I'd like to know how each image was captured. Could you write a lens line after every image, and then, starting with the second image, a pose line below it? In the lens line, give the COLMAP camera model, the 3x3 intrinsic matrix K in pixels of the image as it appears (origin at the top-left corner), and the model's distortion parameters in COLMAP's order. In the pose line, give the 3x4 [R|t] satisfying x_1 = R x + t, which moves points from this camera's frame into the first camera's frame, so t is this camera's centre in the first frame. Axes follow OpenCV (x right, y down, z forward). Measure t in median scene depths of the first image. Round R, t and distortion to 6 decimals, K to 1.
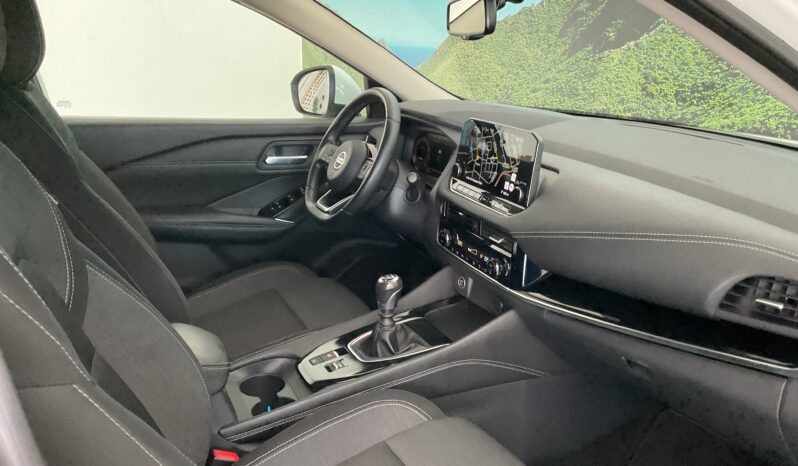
lens RADIAL K [[660.7, 0, 398.4], [0, 660.7, 227.3], [0, 0, 1]] dist [0.079312, -0.154882]
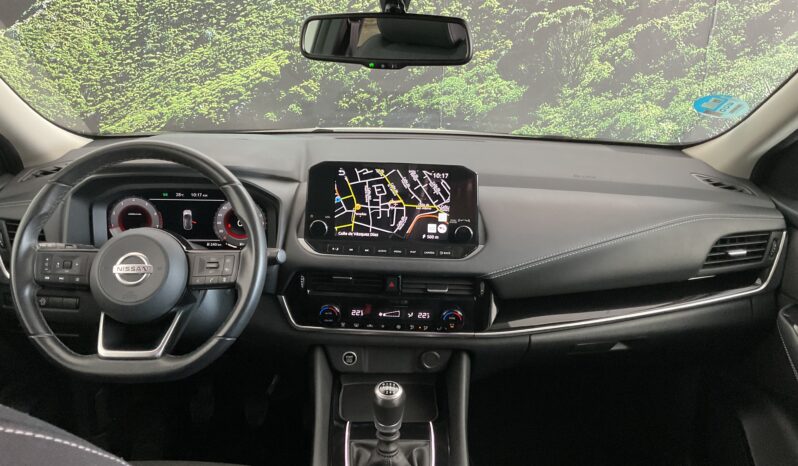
lens RADIAL K [[660.7, 0, 398.4], [0, 660.7, 227.3], [0, 0, 1]] dist [0.079312, -0.154882]
pose [[0.423133, -0.274825, 0.863383, -0.244669], [0.236716, 0.953326, 0.187444, -0.094535], [-0.874600, 0.125063, 0.468439, 0.242799]]
